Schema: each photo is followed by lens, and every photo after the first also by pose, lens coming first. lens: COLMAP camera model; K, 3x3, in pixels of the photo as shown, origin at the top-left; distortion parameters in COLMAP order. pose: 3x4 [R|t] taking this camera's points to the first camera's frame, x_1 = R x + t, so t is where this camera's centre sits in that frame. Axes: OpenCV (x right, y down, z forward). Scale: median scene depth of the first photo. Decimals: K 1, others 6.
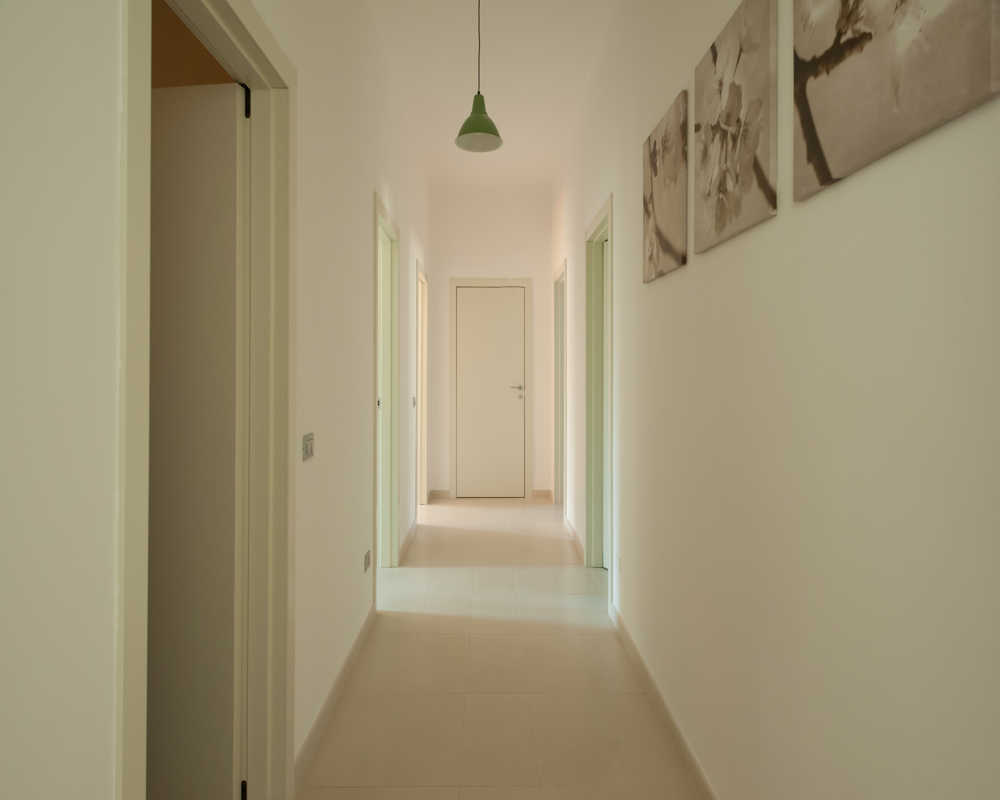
lens RADIAL K [[538.2, 0, 500.2], [0, 538.2, 377.1], [0, 0, 1]] dist [0.000137, -0.000079]
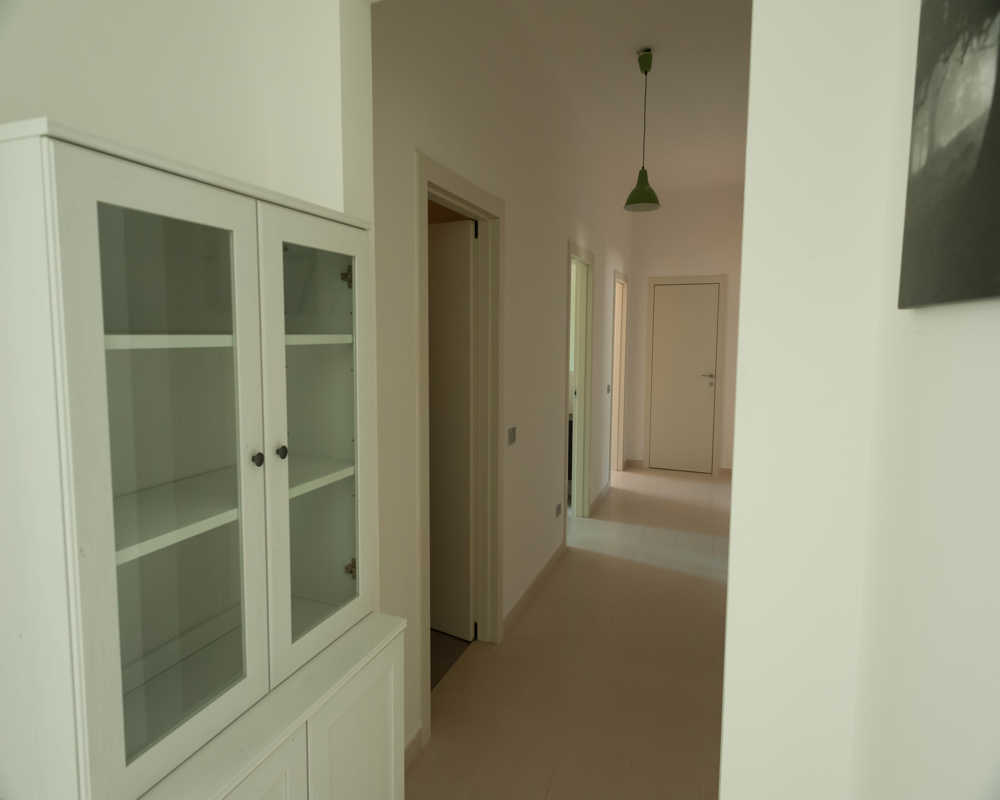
lens RADIAL K [[550.9, 0, 515.6], [0, 550.9, 403.4], [0, 0, 1]] dist [0.005642, -0.000939]
pose [[0.919642, 0.061179, -0.387963, 0.148395], [-0.008959, 0.990804, 0.135005, -0.098882], [0.392655, -0.120681, 0.911734, -0.249760]]
